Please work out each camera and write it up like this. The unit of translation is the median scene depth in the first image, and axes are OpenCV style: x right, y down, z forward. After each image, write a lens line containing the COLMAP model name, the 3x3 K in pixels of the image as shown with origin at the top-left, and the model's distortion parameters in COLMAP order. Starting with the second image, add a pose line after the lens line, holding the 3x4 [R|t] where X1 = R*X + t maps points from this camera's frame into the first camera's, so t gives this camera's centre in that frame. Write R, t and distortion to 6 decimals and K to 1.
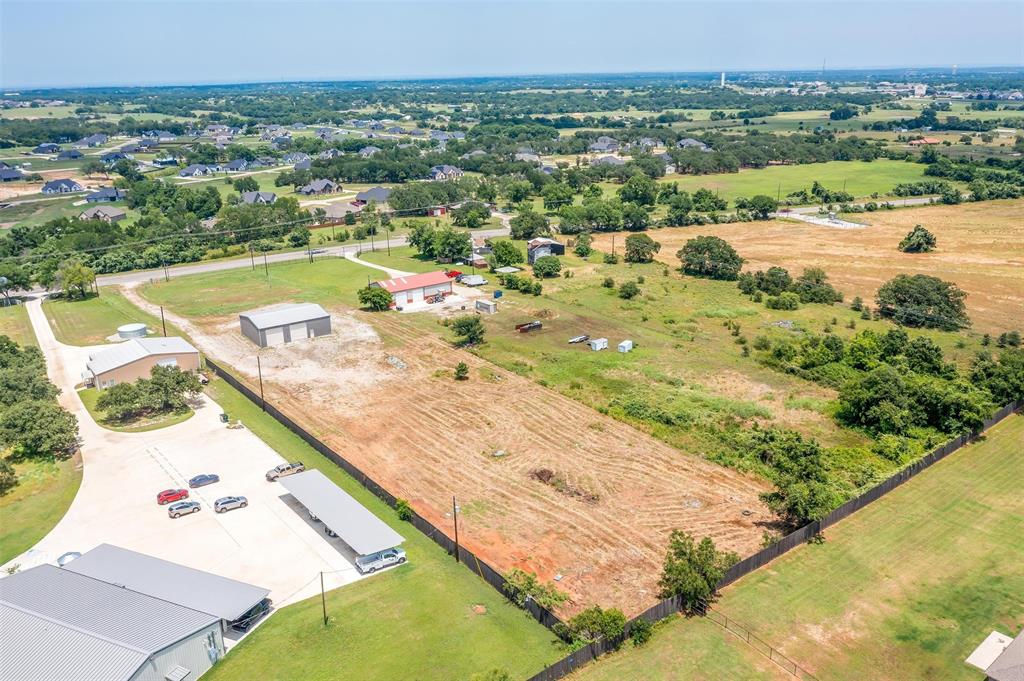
lens RADIAL K [[821.8, 0, 512.0], [0, 821.8, 340.5], [0, 0, 1]] dist [-0.012653, 0.018294]
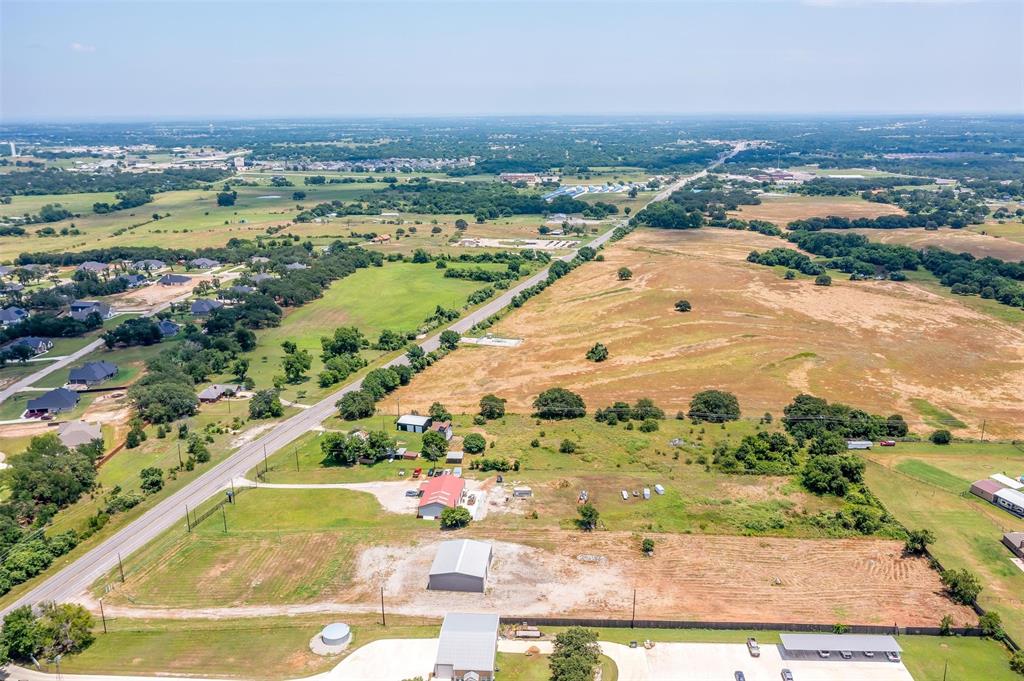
lens RADIAL K [[821.8, 0, 512.0], [0, 821.8, 340.5], [0, 0, 1]] dist [-0.012653, 0.018294]
pose [[0.655790, -0.191260, 0.730314, -1.153790], [0.229205, 0.972155, 0.048780, -0.418354], [-0.719308, 0.135402, 0.681368, 0.152958]]
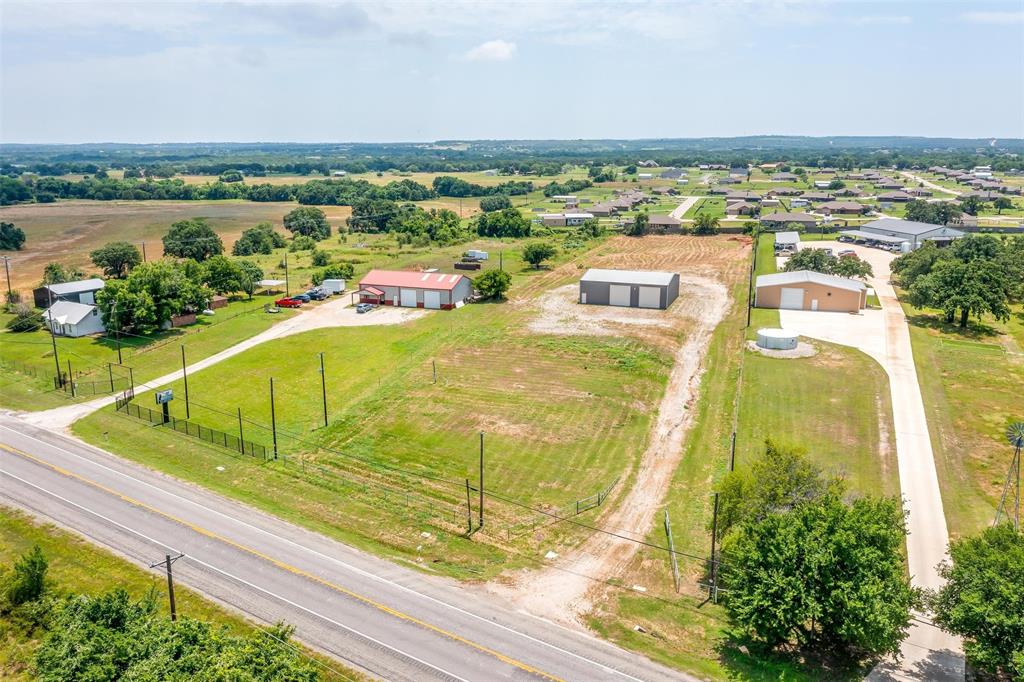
lens RADIAL K [[821.8, 0, 512.0], [0, 821.8, 341.0], [0, 0, 1]] dist [-0.012653, 0.018294]
pose [[-0.577731, -0.165717, 0.799228, -1.020921], [0.267242, 0.886799, 0.377053, -0.370601], [-0.771239, 0.431422, -0.468045, 1.739081]]
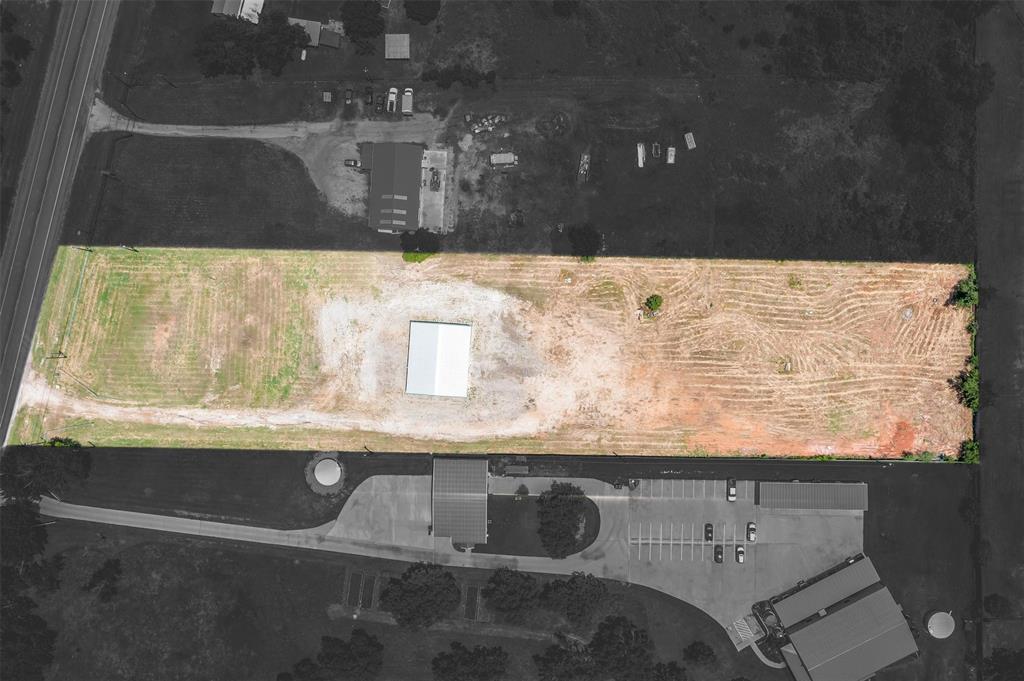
lens RADIAL K [[821.8, 0, 512.0], [0, 821.8, 340.5], [0, 0, 1]] dist [-0.012653, 0.018294]
pose [[0.624201, -0.781183, -0.011218, -0.218323], [0.241224, 0.179051, 0.953809, -1.117650], [-0.743091, -0.598075, 0.300204, 0.742780]]
